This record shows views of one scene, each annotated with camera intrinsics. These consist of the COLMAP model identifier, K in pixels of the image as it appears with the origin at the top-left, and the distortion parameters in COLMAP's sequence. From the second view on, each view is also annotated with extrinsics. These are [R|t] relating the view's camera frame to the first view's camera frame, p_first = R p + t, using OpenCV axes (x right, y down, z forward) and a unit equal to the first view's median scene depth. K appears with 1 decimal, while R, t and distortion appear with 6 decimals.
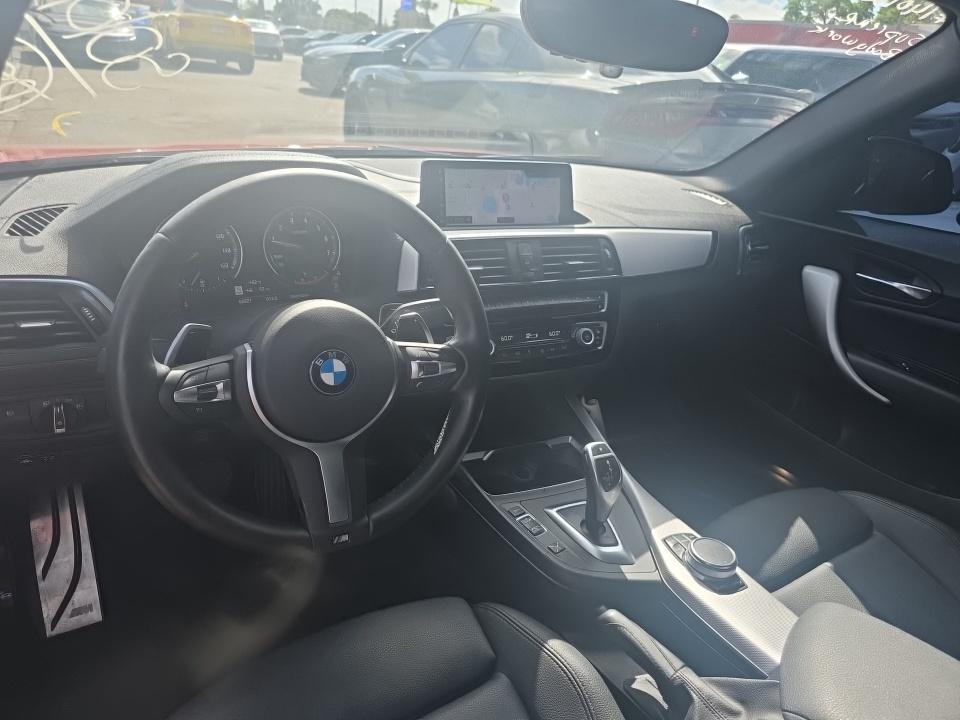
lens RADIAL K [[649.4, 0, 480.0], [0, 649.4, 360.0], [0, 0, 1]] dist [0.036955, -0.036170]
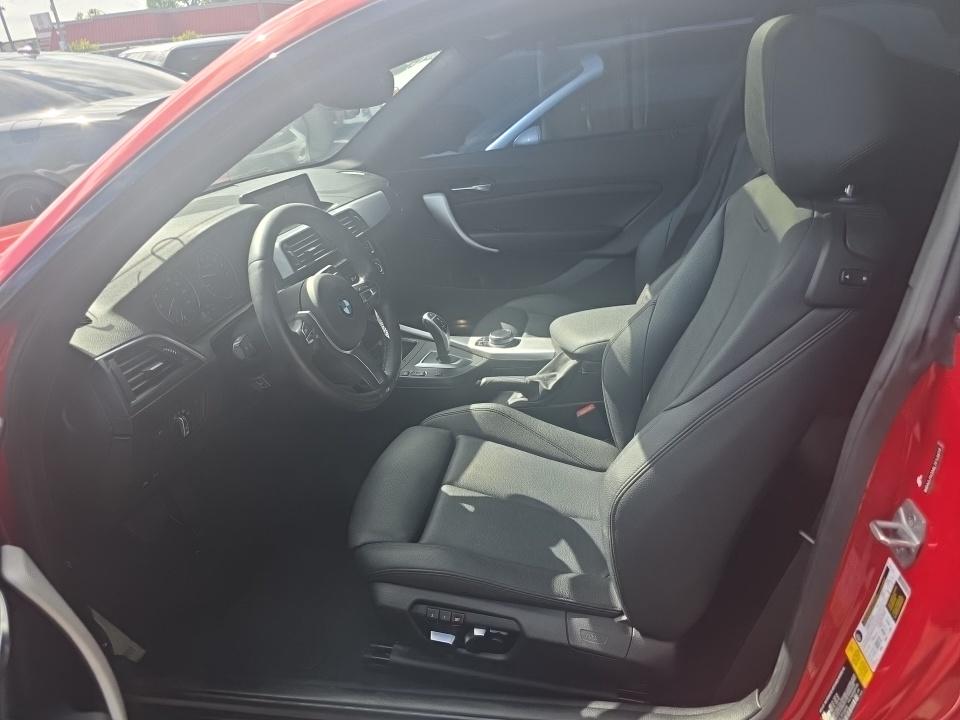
lens RADIAL K [[649.4, 0, 480.0], [0, 649.4, 360.0], [0, 0, 1]] dist [0.036955, -0.036170]
pose [[0.676266, -0.451466, 0.582102, -0.655787], [0.440487, 0.881189, 0.171688, 0.001327], [-0.590453, 0.140302, 0.794784, -0.383081]]
